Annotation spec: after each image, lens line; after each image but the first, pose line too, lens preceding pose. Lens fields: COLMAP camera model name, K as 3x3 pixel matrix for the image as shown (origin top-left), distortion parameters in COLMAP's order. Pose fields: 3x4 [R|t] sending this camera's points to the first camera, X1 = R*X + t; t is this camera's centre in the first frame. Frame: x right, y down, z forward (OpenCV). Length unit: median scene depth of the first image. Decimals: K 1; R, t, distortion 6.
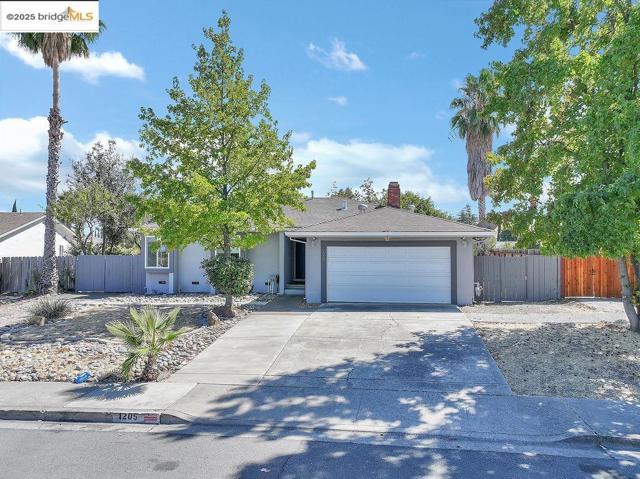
lens RADIAL K [[459.0, 0, 321.4], [0, 459.0, 240.2], [0, 0, 1]] dist [-0.003867, 0.017917]
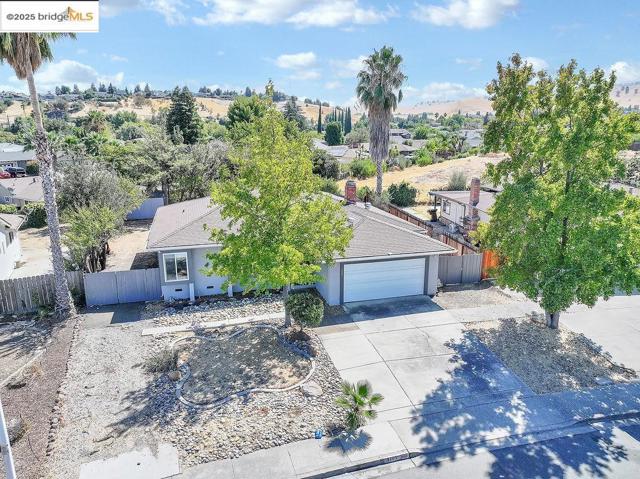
lens RADIAL K [[459.0, 0, 322.4], [0, 459.0, 238.3], [0, 0, 1]] dist [-0.003867, 0.017917]
pose [[0.915729, -0.095679, 0.390237, -0.602077], [-0.010430, 0.965246, 0.261135, -0.438329], [-0.401660, -0.243199, 0.882906, -0.143123]]
